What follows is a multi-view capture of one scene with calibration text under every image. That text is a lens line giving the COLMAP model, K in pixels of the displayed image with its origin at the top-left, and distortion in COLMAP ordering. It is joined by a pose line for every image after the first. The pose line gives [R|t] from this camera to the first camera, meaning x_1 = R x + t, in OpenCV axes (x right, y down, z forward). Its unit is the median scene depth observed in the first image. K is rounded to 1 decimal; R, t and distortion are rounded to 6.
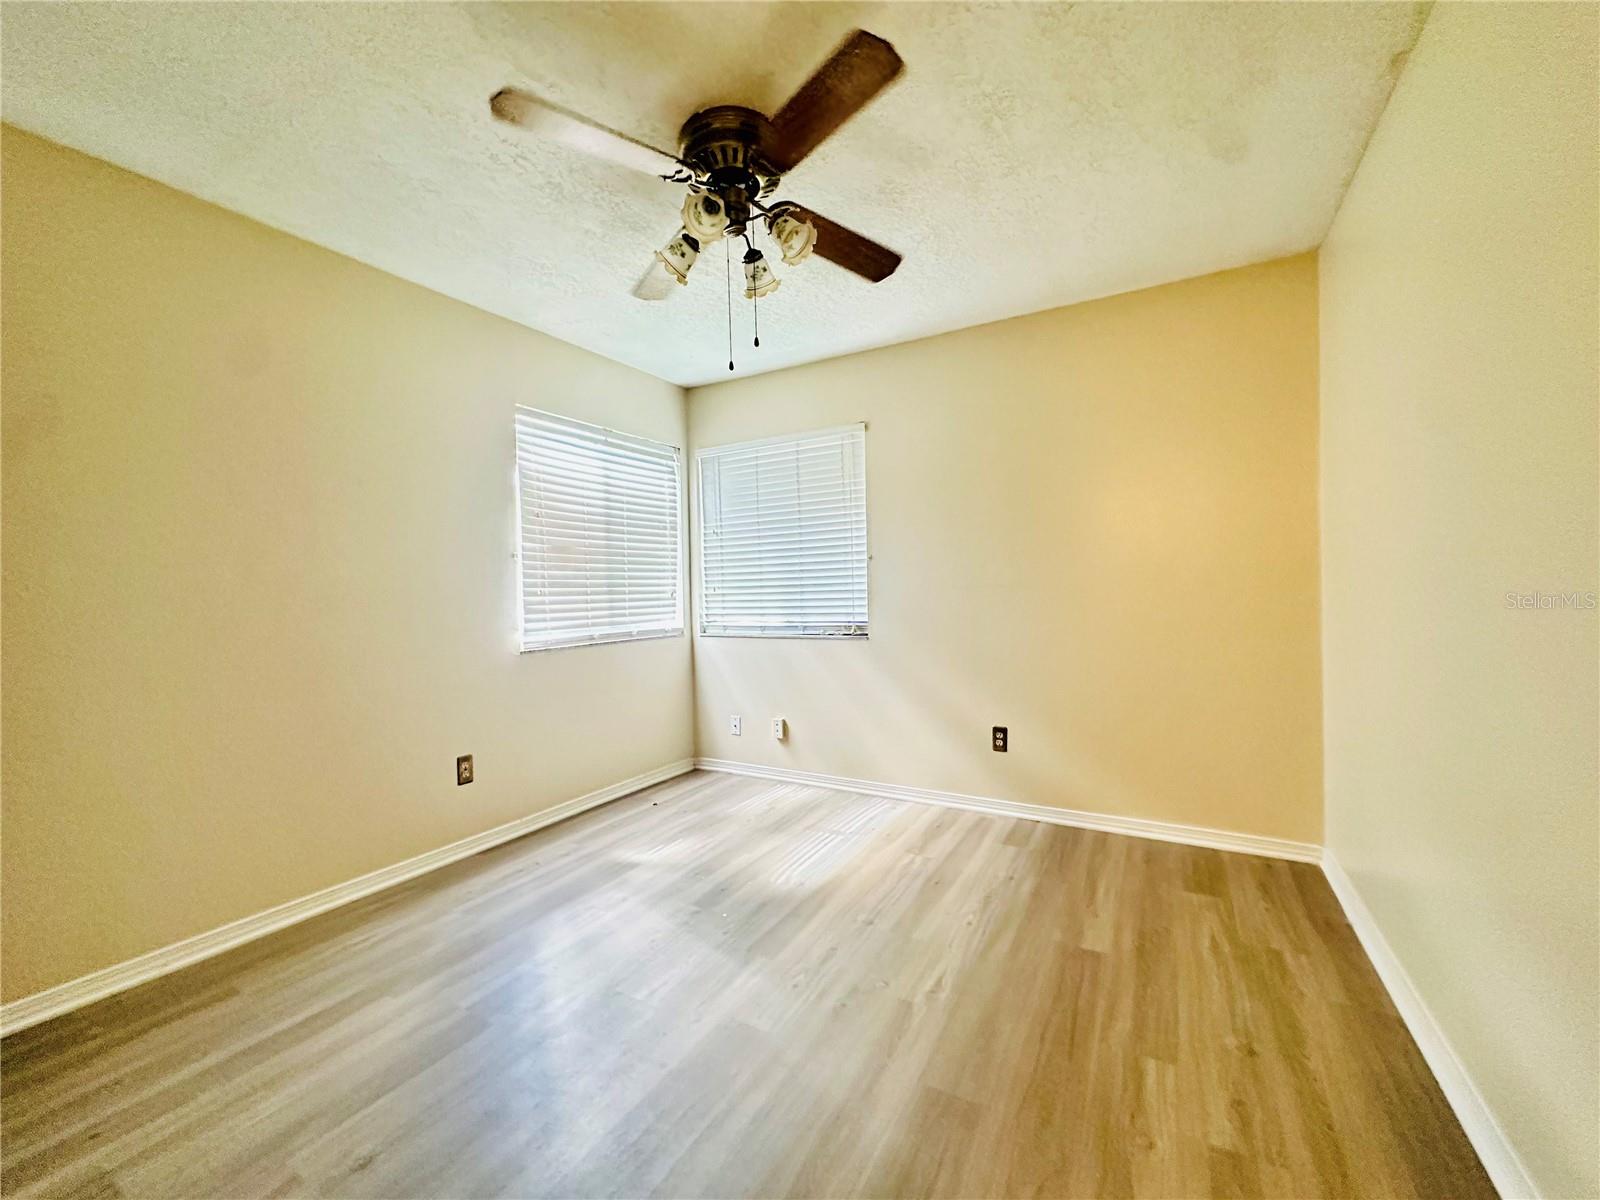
lens RADIAL K [[642.1, 0, 802.7], [0, 642.1, 599.7], [0, 0, 1]] dist [-0.003863, 0.001037]
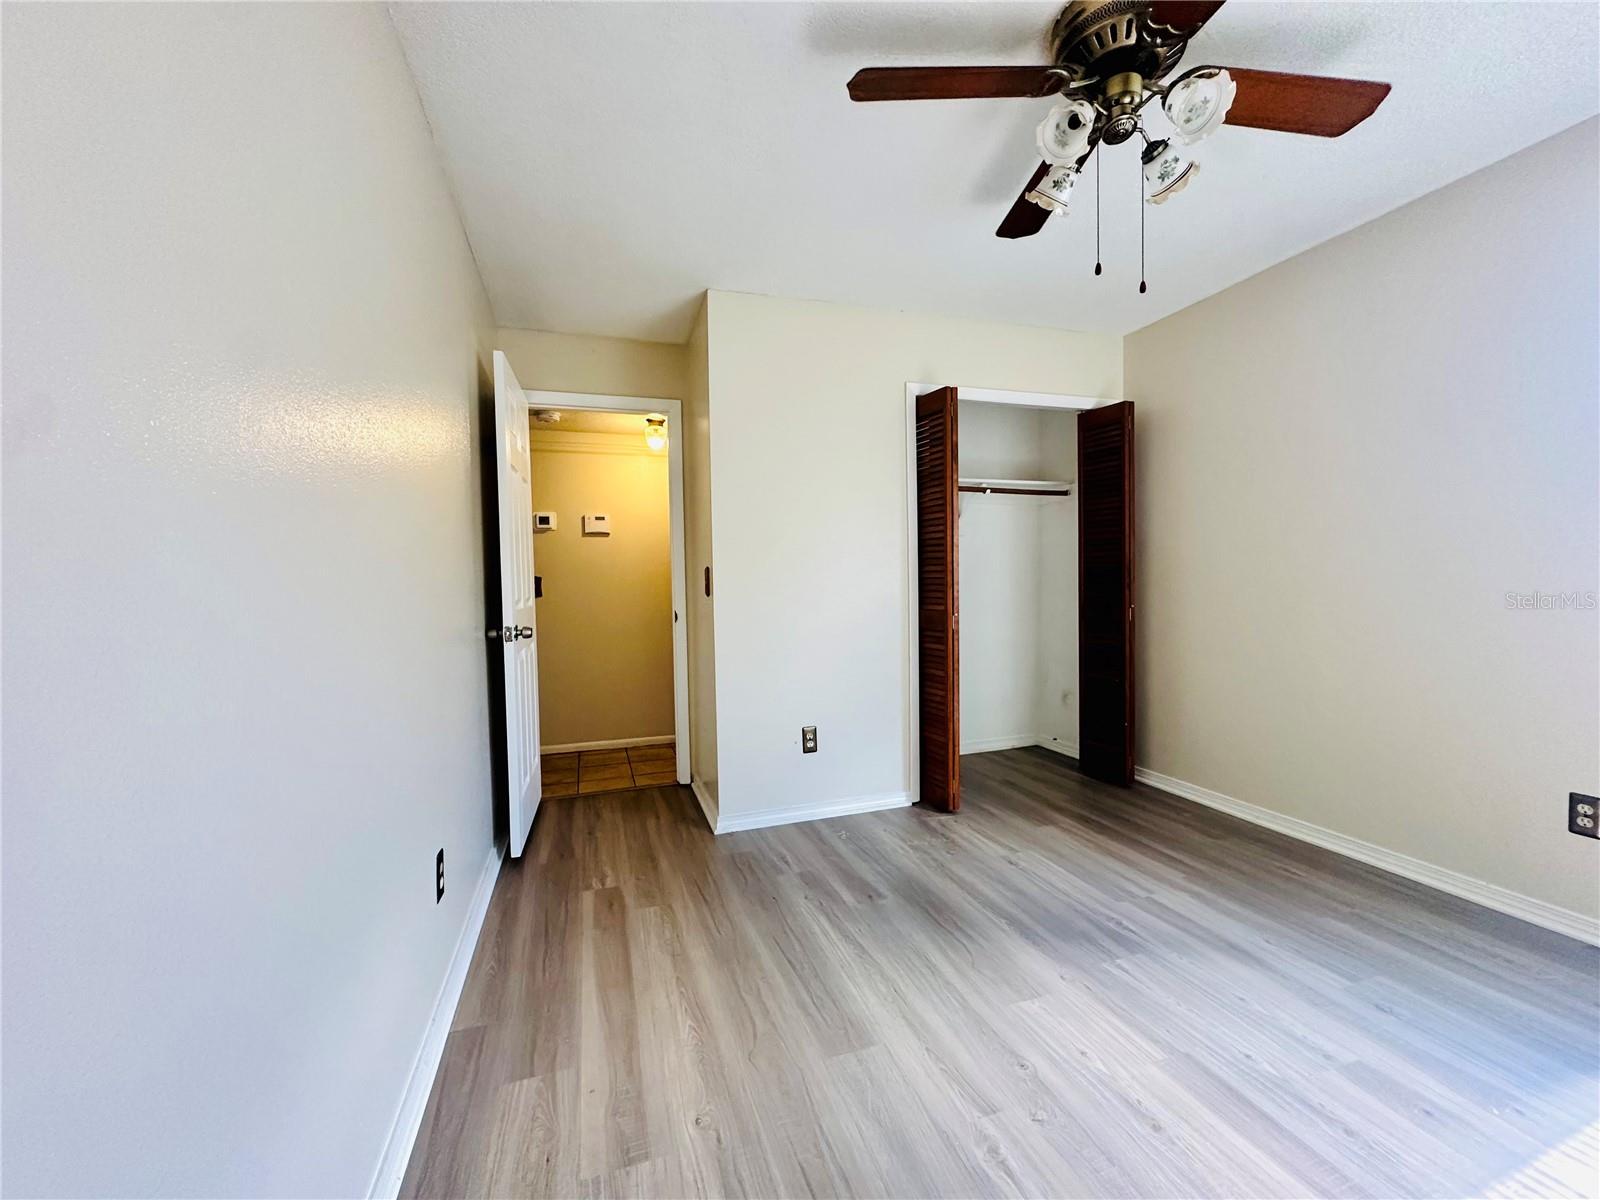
lens RADIAL K [[642.1, 0, 799.9], [0, 642.1, 601.4], [0, 0, 1]] dist [-0.003863, 0.001037]
pose [[-0.665205, 0.061924, -0.744089, 0.800597], [0.023267, 0.997790, 0.062237, -0.039717], [0.746298, 0.024088, -0.665176, 1.244225]]
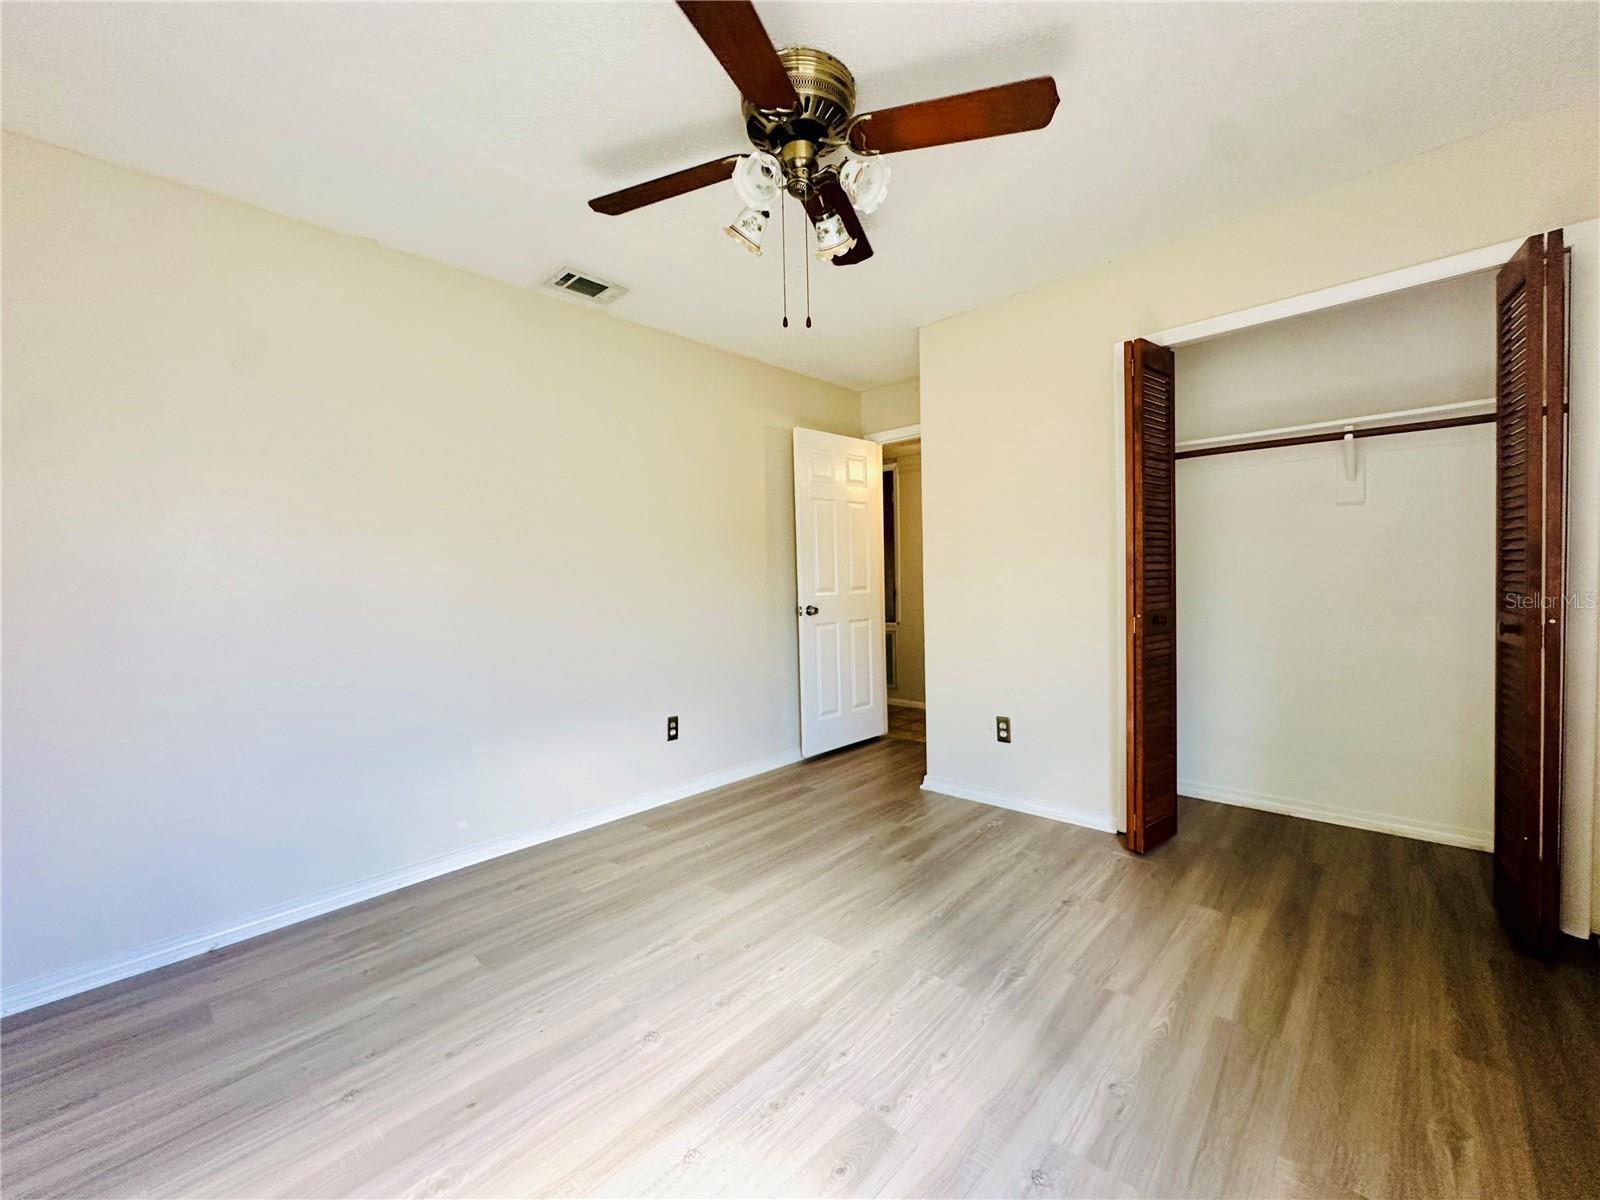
lens RADIAL K [[642.1, 0, 799.5], [0, 642.1, 599.7], [0, 0, 1]] dist [-0.003863, 0.001037]
pose [[-0.970917, 0.041693, 0.235757, -0.297928], [0.052238, 0.997886, 0.038655, -0.017478], [-0.233647, 0.049847, -0.971043, 1.917296]]
